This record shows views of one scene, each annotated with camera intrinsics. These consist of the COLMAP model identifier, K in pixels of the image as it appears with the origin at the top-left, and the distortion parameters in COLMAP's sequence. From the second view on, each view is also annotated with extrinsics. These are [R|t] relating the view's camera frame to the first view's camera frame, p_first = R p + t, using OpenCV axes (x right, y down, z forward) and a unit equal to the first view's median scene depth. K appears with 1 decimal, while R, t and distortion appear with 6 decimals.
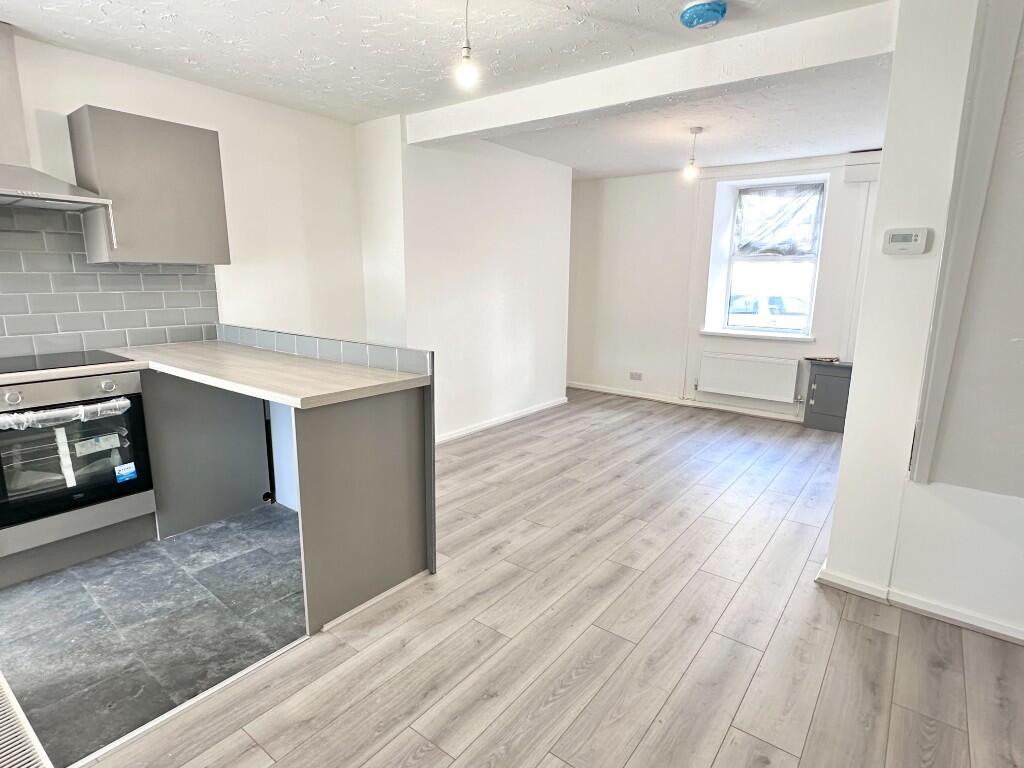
lens RADIAL K [[545.6, 0, 515.8], [0, 545.6, 389.7], [0, 0, 1]] dist [0.004647, -0.001222]
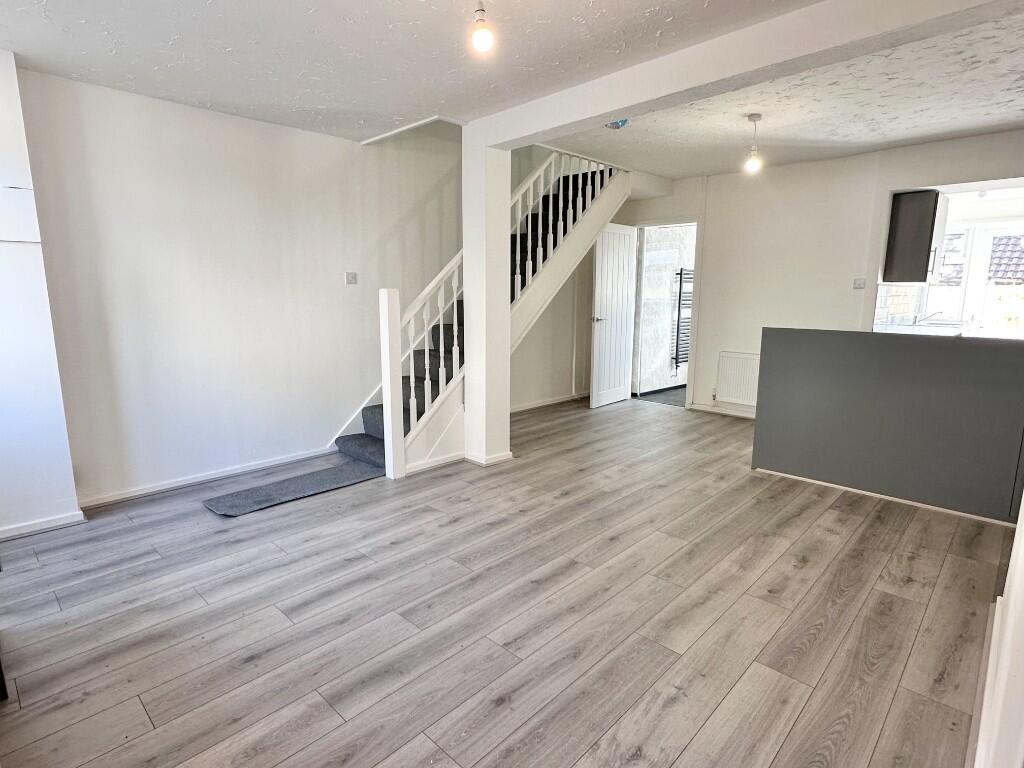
lens RADIAL K [[545.6, 0, 514.4], [0, 545.6, 383.3], [0, 0, 1]] dist [0.004647, -0.001222]
pose [[-0.993423, -0.033534, 0.109480, 0.225697], [0.008800, 0.930961, 0.365013, -0.290672], [-0.114162, 0.363576, -0.924543, 1.492823]]
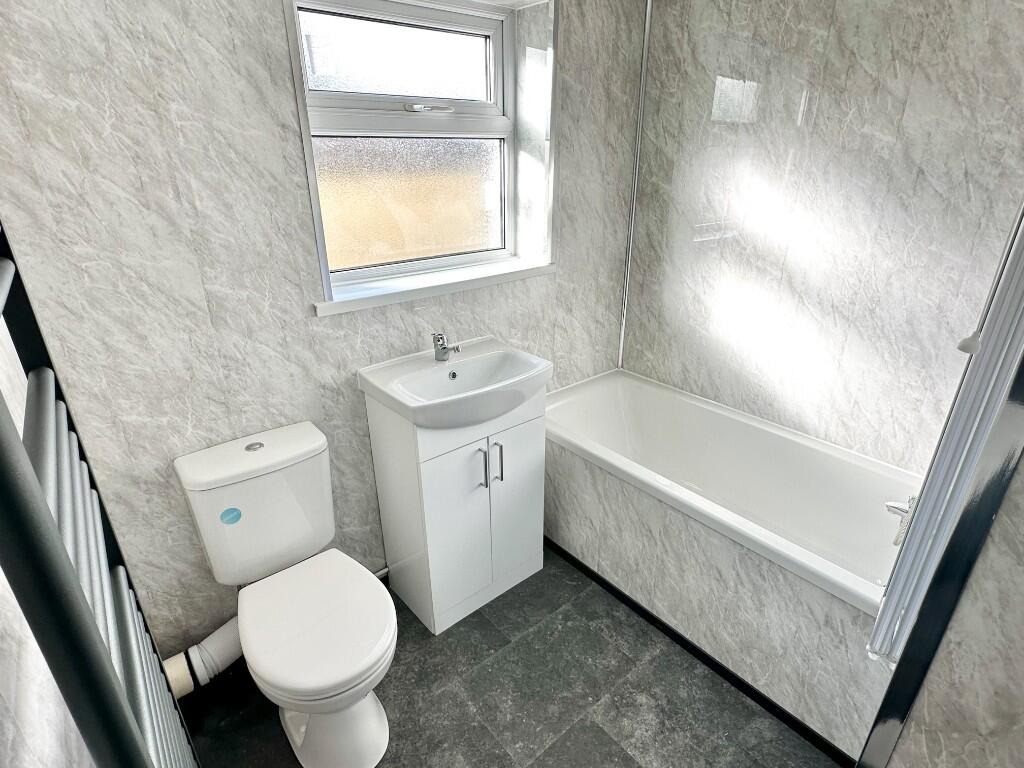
lens RADIAL K [[545.6, 0, 503.3], [0, 545.6, 389.0], [0, 0, 1]] dist [0.004647, -0.001222]
pose [[-0.188932, 0.379513, -0.905690, -0.083602], [-0.196352, 0.889075, 0.413511, -0.152629], [0.962159, 0.255959, -0.093457, 0.525175]]
